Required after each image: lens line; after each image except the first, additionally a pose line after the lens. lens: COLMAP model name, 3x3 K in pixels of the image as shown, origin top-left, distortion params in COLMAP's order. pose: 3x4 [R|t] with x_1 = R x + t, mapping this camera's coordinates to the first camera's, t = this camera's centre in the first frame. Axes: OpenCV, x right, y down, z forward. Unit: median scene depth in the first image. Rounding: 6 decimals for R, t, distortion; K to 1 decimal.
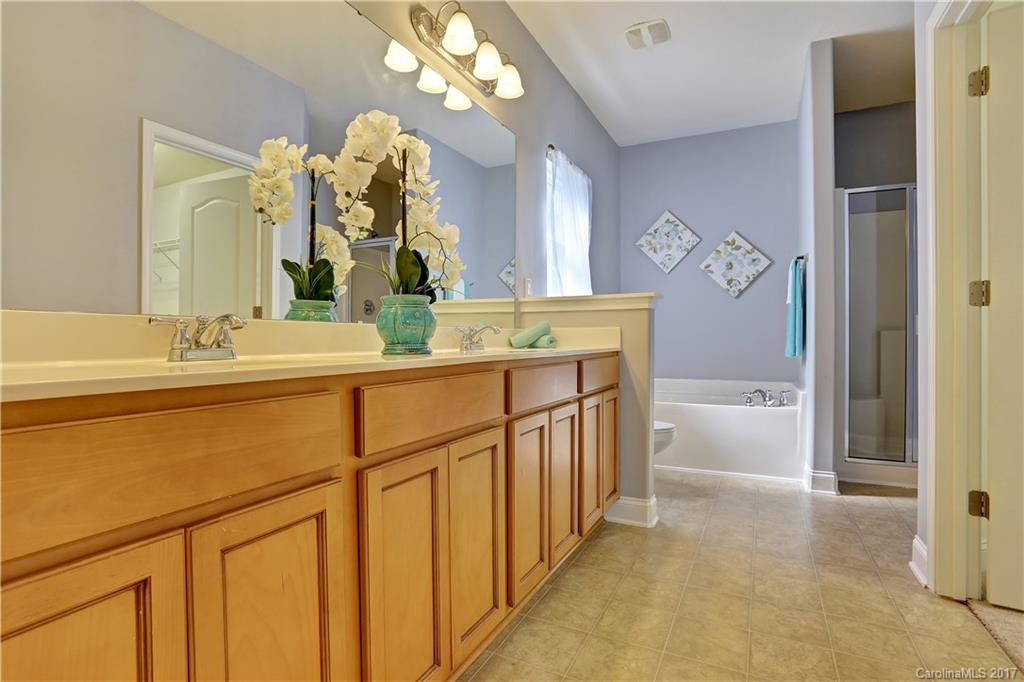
lens RADIAL K [[544.2, 0, 501.8], [0, 544.2, 337.9], [0, 0, 1]] dist [-0.018378, 0.000150]
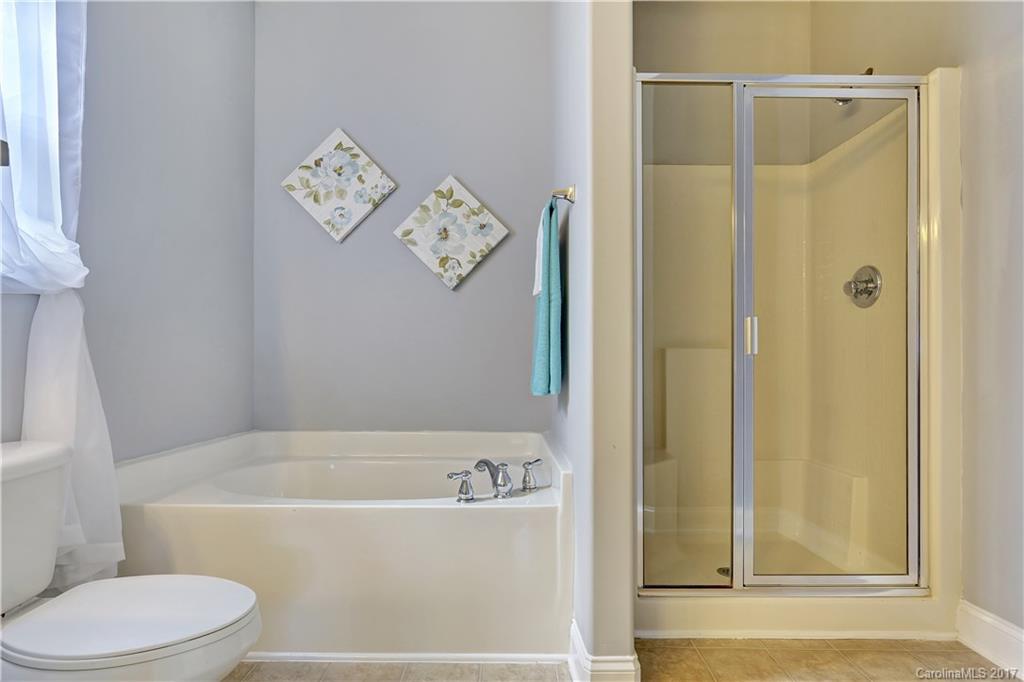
lens RADIAL K [[544.2, 0, 514.2], [0, 544.2, 347.8], [0, 0, 1]] dist [-0.018378, 0.000150]
pose [[0.894971, 0.013154, 0.445929, 0.232708], [0.000414, 0.999540, -0.030316, 0.005218], [-0.446123, 0.027317, 0.894555, 0.457024]]
